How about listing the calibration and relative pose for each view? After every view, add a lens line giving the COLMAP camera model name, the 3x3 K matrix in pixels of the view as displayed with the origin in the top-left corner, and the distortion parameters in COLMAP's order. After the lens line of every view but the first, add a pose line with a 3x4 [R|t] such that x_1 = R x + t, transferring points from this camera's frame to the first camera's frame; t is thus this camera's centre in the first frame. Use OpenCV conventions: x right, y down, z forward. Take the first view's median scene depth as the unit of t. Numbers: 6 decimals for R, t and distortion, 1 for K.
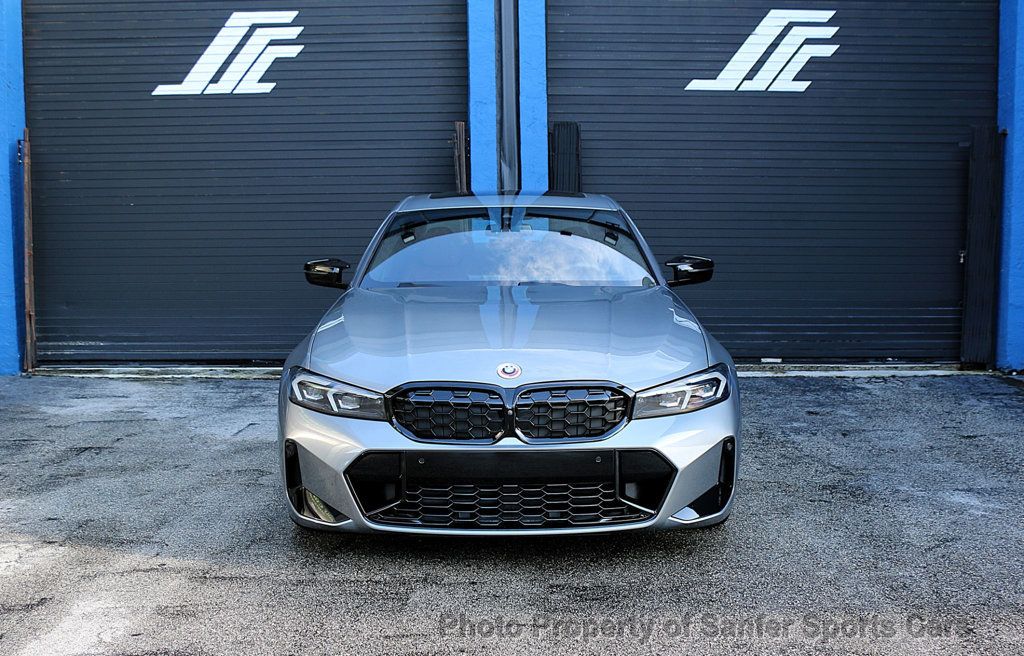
lens RADIAL K [[1036.4, 0, 504.0], [0, 1036.4, 347.6], [0, 0, 1]] dist [-0.146254, 0.000000]
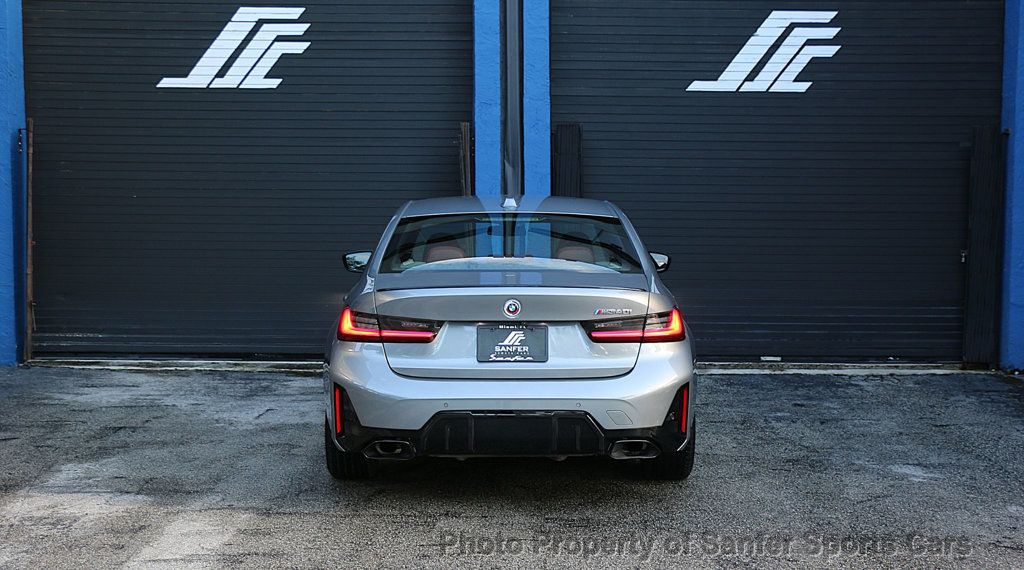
lens RADIAL K [[1603.6, 0, 516.9], [0, 1603.6, 285.0], [0, 0, 1]] dist [-0.048684, 0.000000]
pose [[0.999833, 0.009517, 0.015614, -0.014465], [-0.008587, 0.998245, -0.058599, 0.035607], [-0.016144, 0.058455, 0.998159, -0.584135]]
